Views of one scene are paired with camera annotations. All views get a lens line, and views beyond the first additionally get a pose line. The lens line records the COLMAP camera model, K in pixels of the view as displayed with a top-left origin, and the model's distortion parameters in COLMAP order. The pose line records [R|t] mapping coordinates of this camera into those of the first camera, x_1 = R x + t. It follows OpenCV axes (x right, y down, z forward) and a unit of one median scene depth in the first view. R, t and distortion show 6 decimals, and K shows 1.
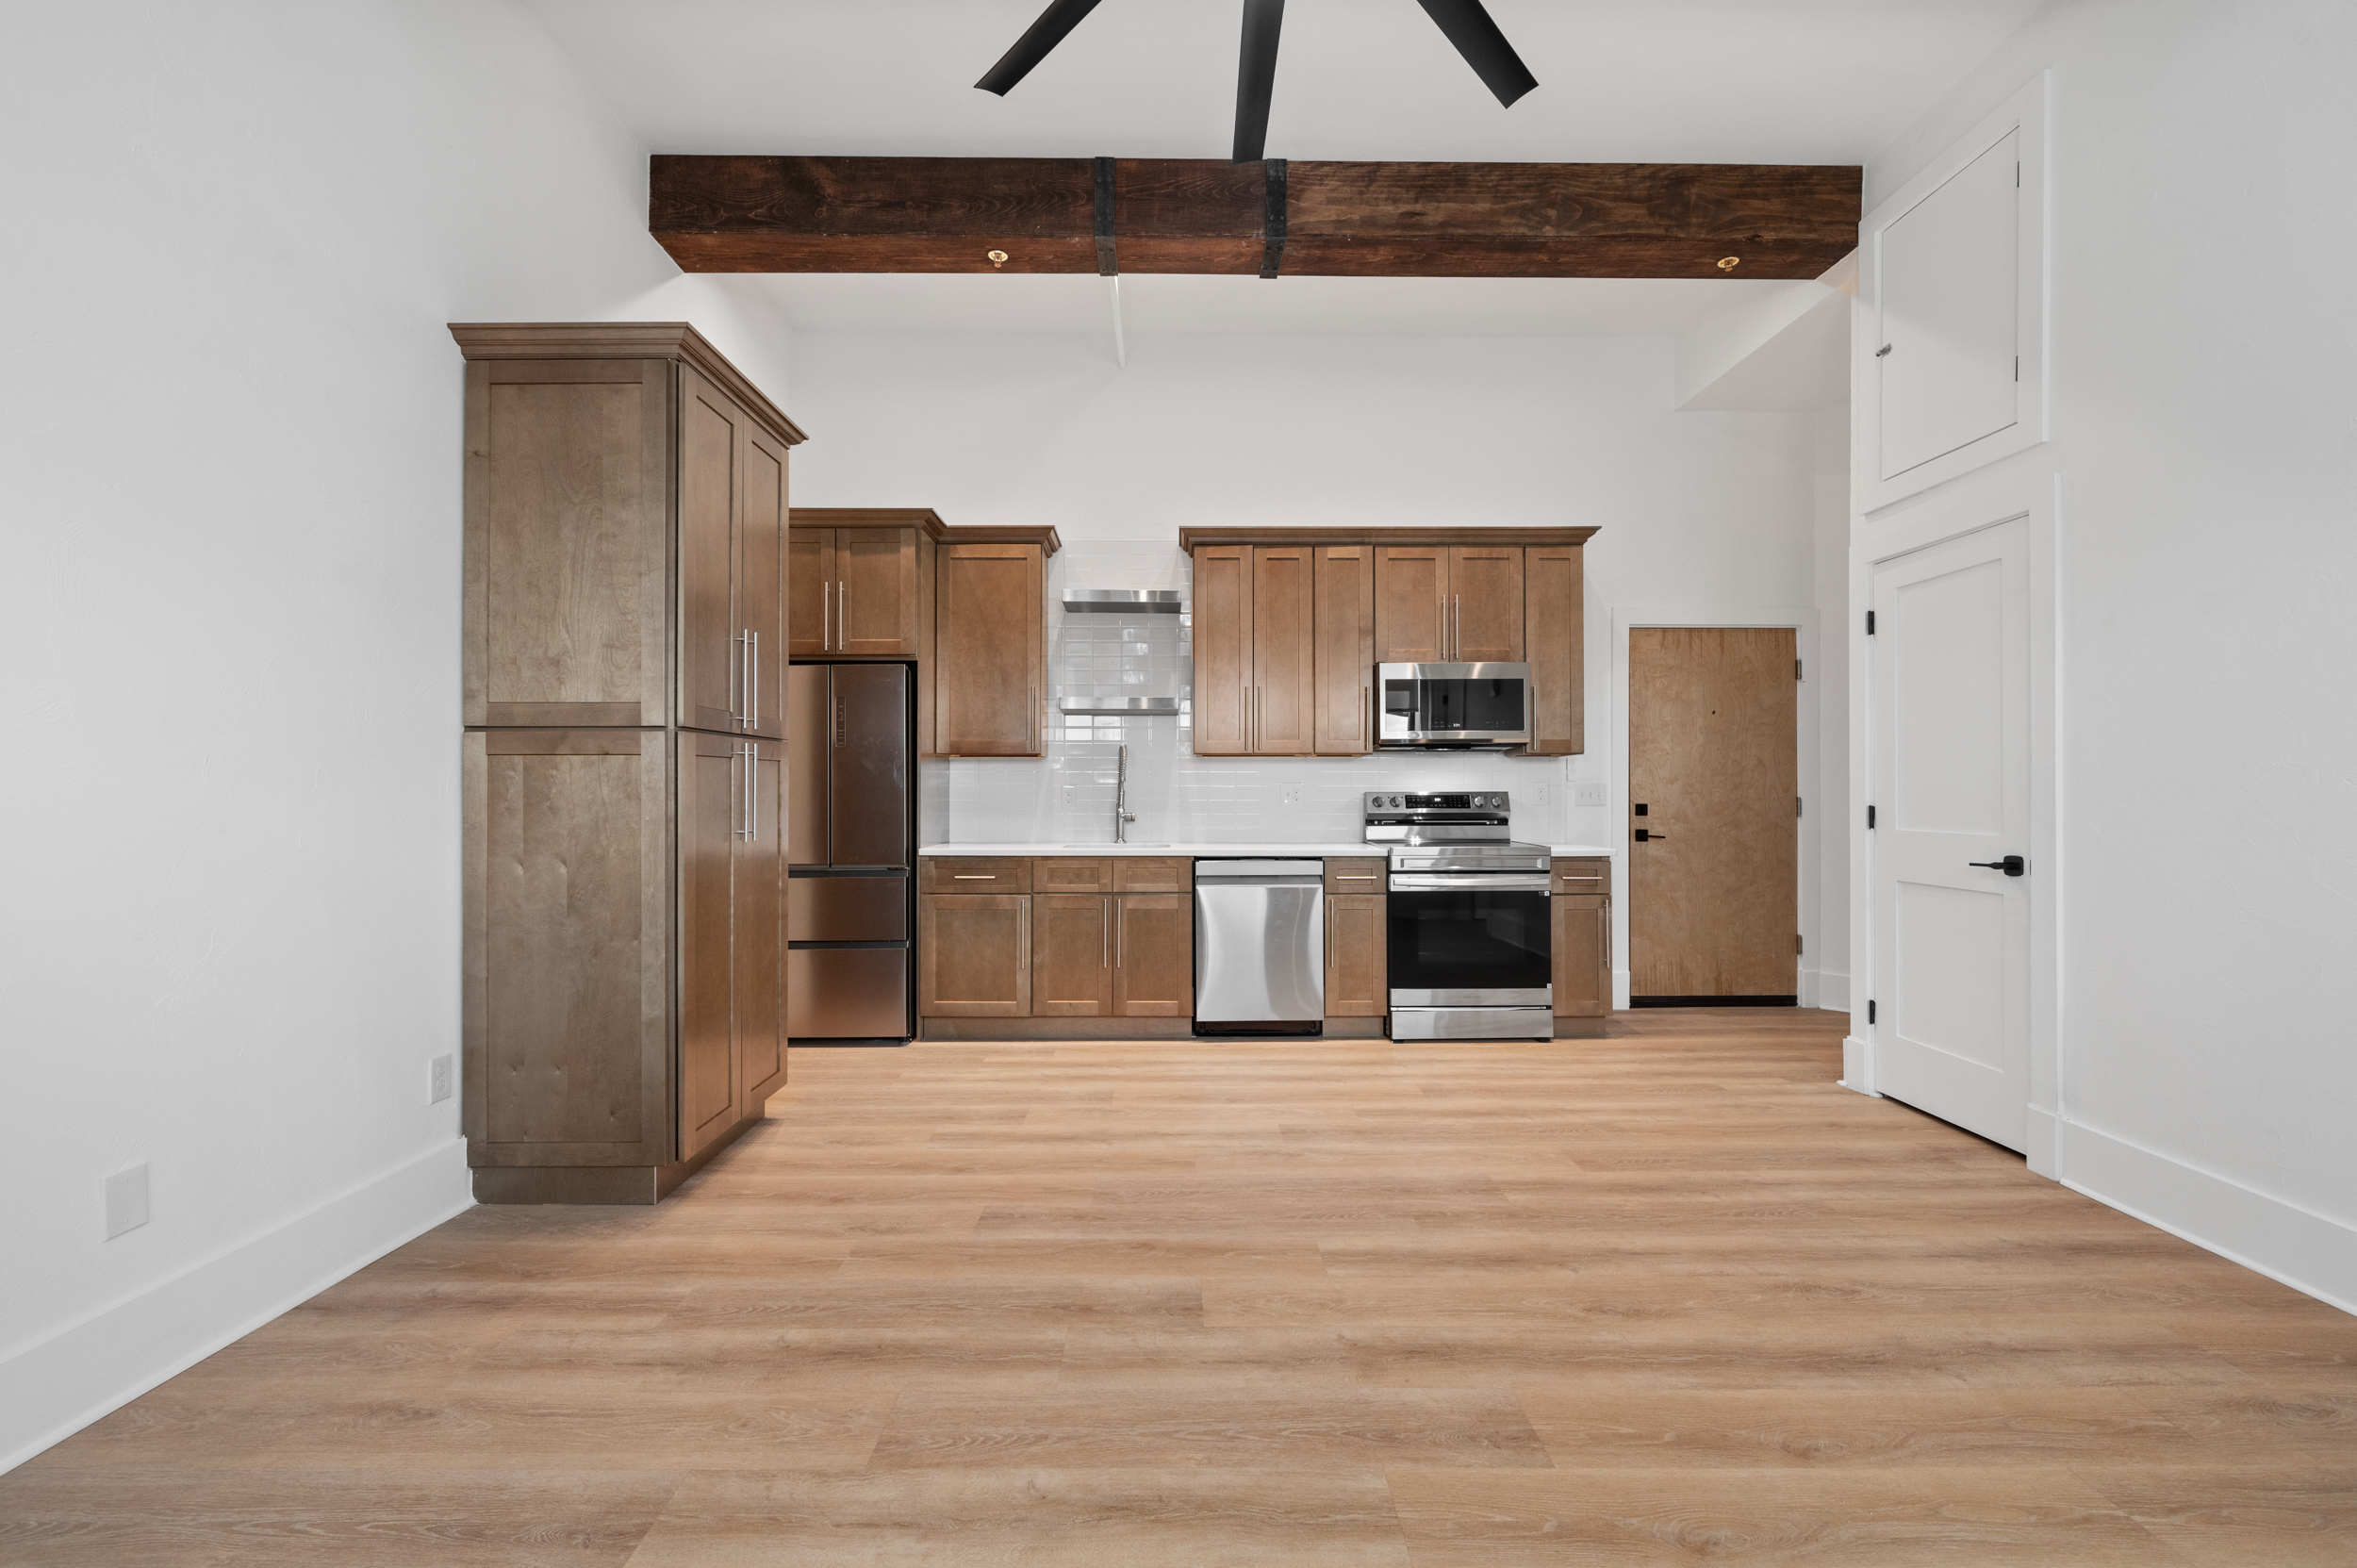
lens RADIAL K [[971.9, 0, 1178.5], [0, 971.9, 784.0], [0, 0, 1]] dist [-0.001337, -0.000092]
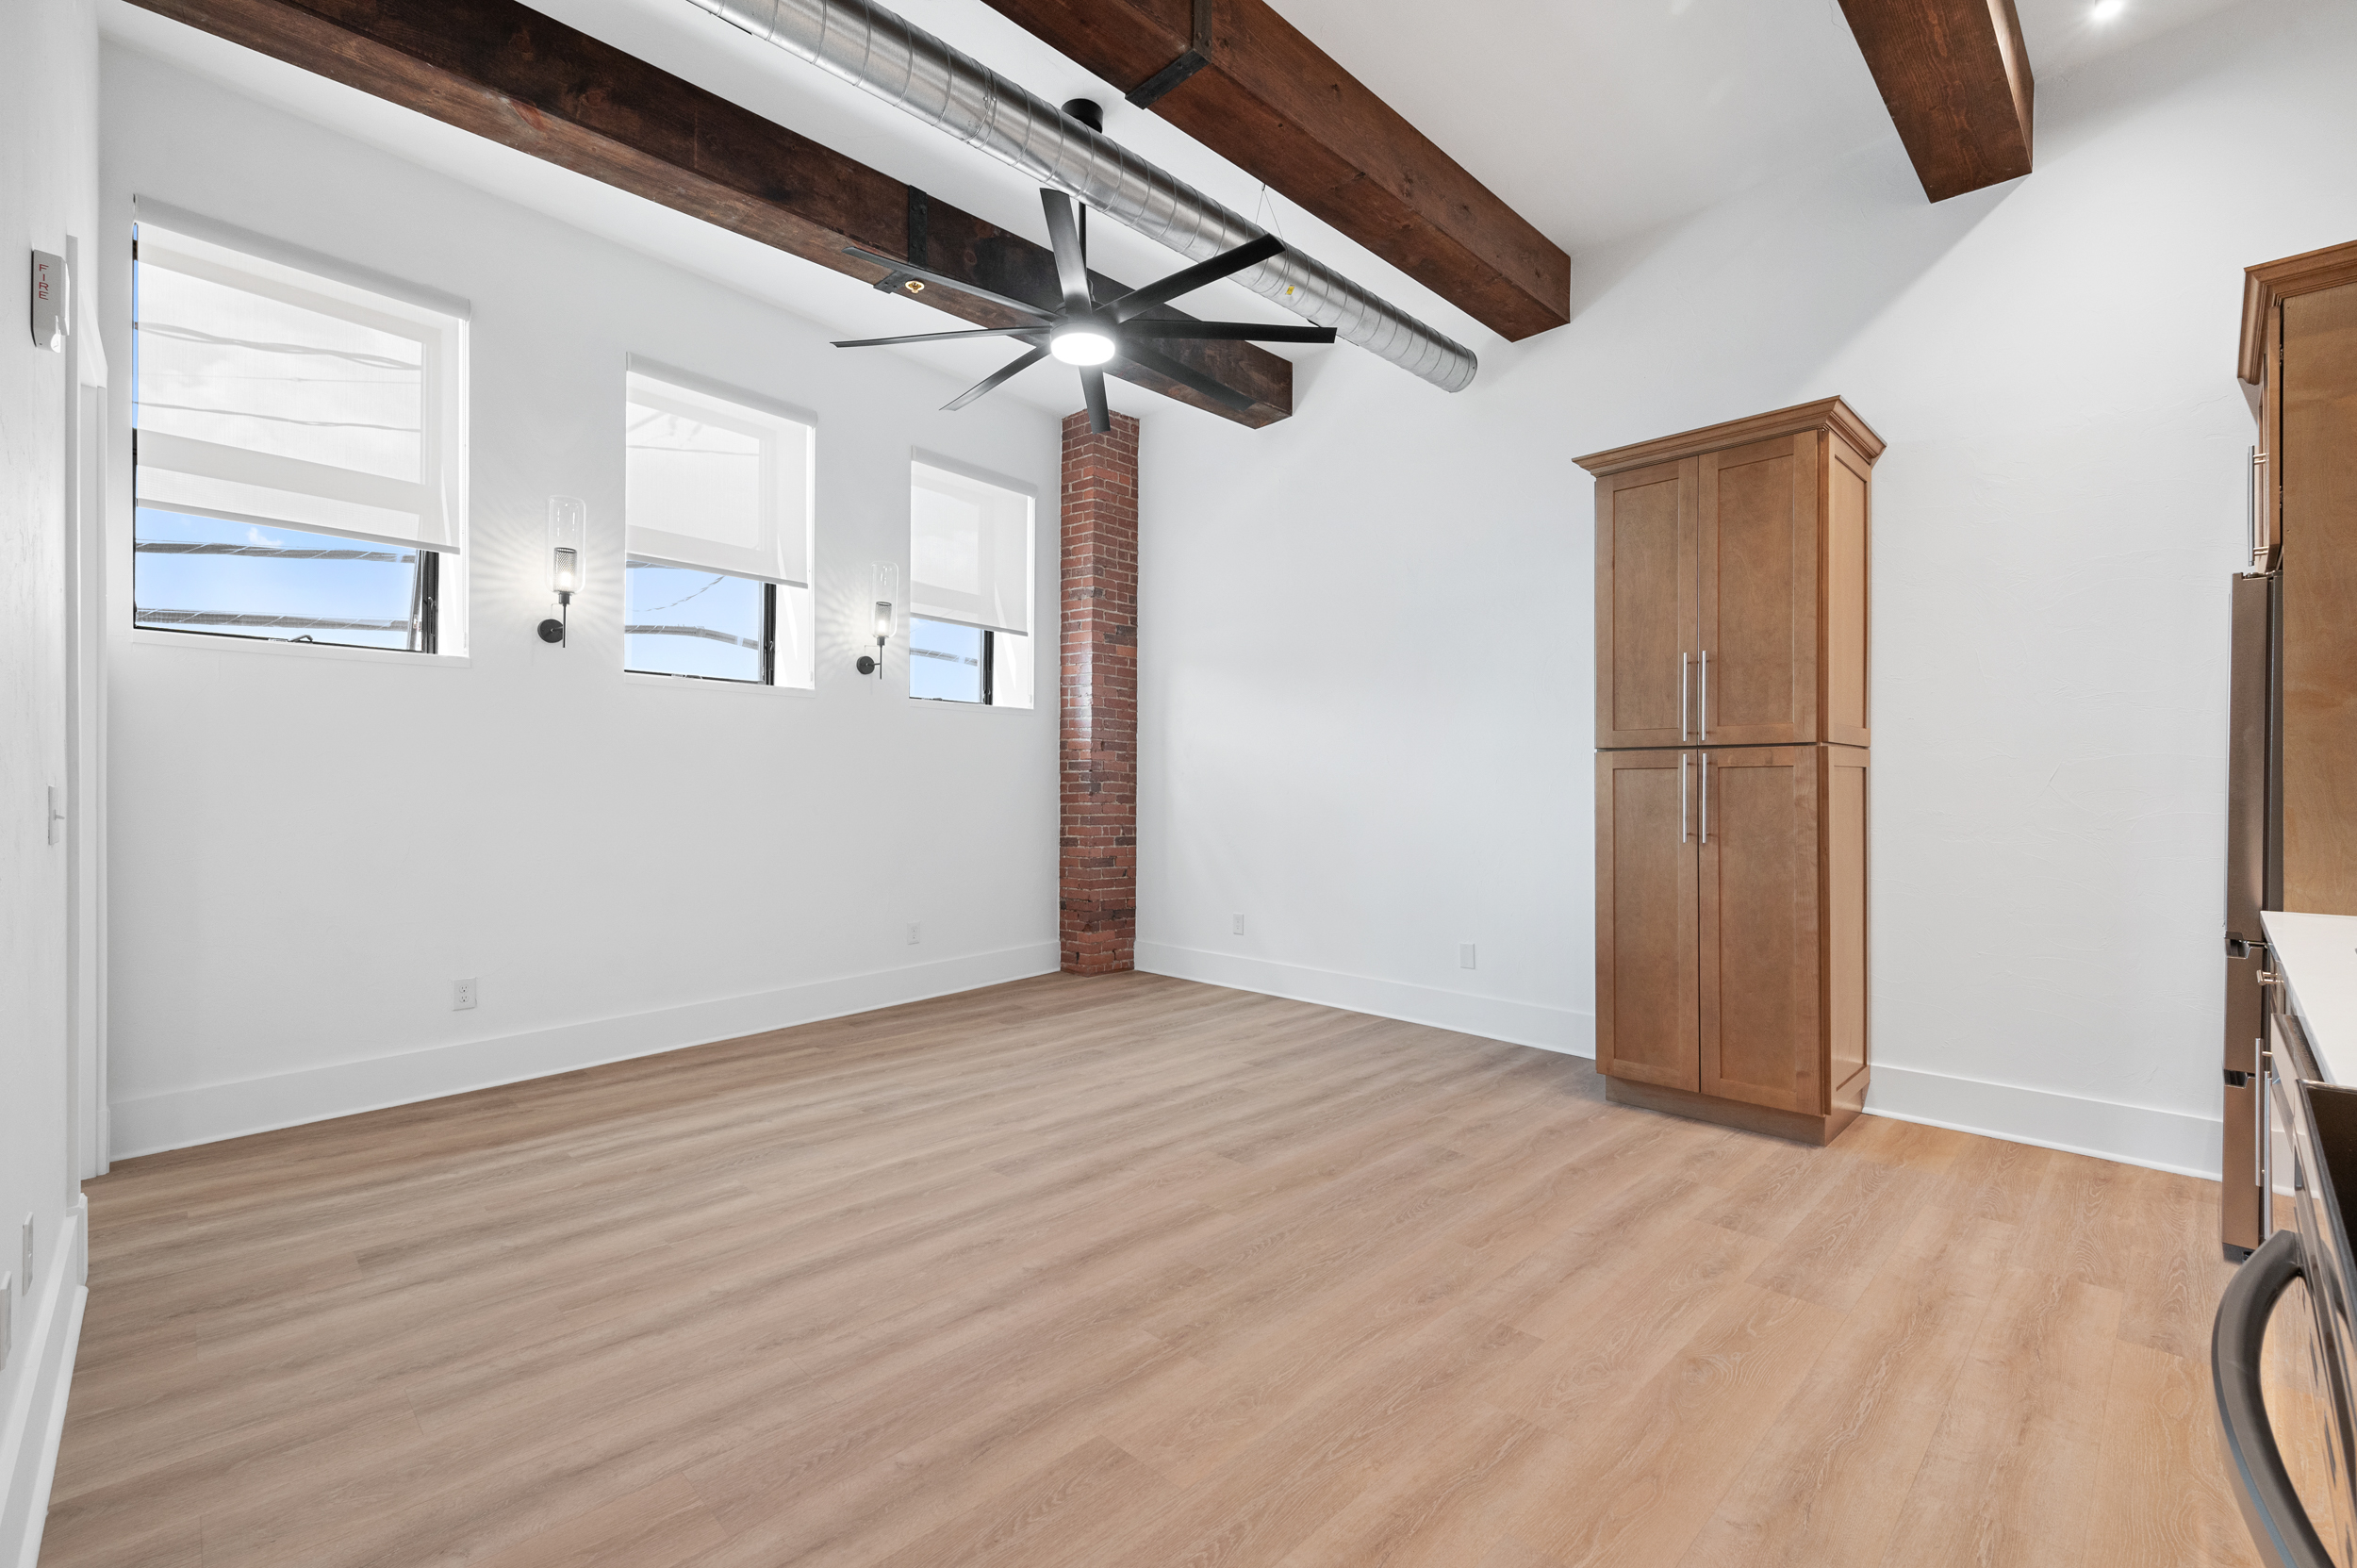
lens RADIAL K [[1018.2, 0, 1178.5], [0, 1018.2, 784.0], [0, 0, 1]] dist [0.001315, 0.000238]
pose [[-0.715162, -0.005473, -0.698938, 0.642908], [0.002187, 0.999947, -0.010068, 0.002447], [0.698956, -0.008728, -0.715112, 1.158709]]
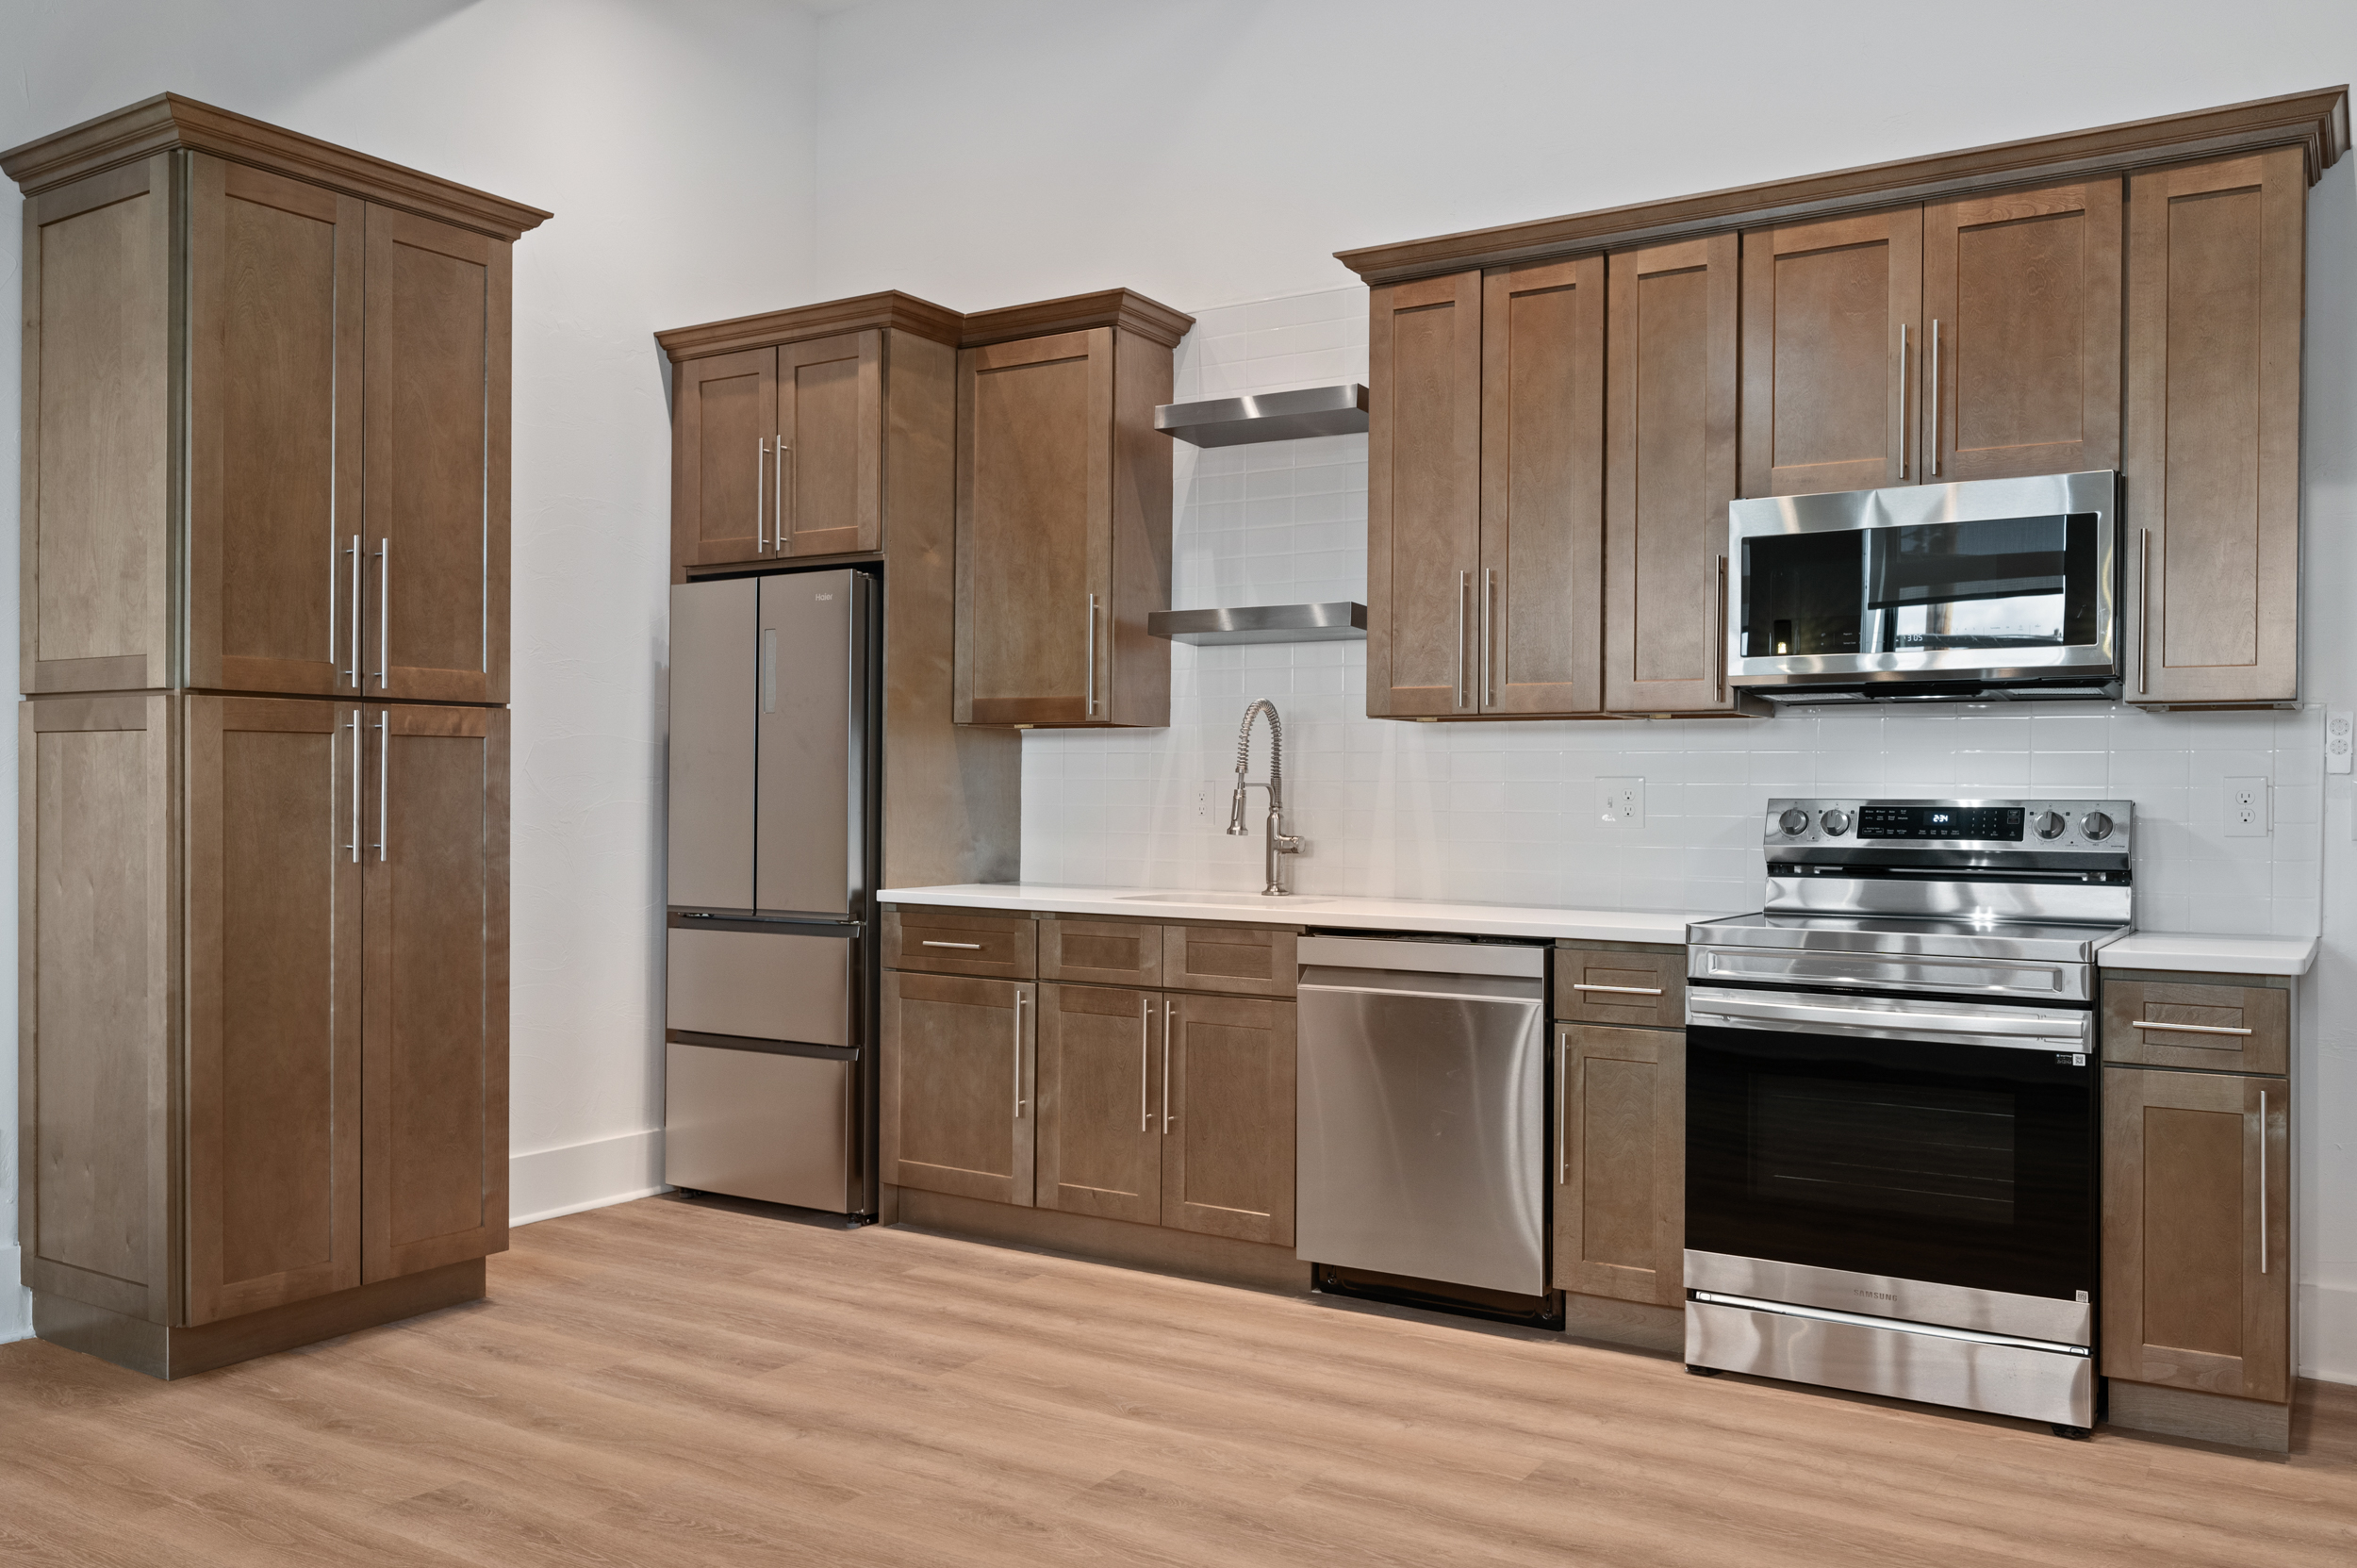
lens RADIAL K [[1884.9, 0, 1180.8], [0, 1884.9, 804.0], [0, 0, 1]] dist [-0.008798, 0.001687]
pose [[0.839531, 0.010438, -0.543211, 0.569411], [-0.004557, 0.999916, 0.012172, 0.002137], [0.543292, -0.007743, 0.839508, 0.196182]]
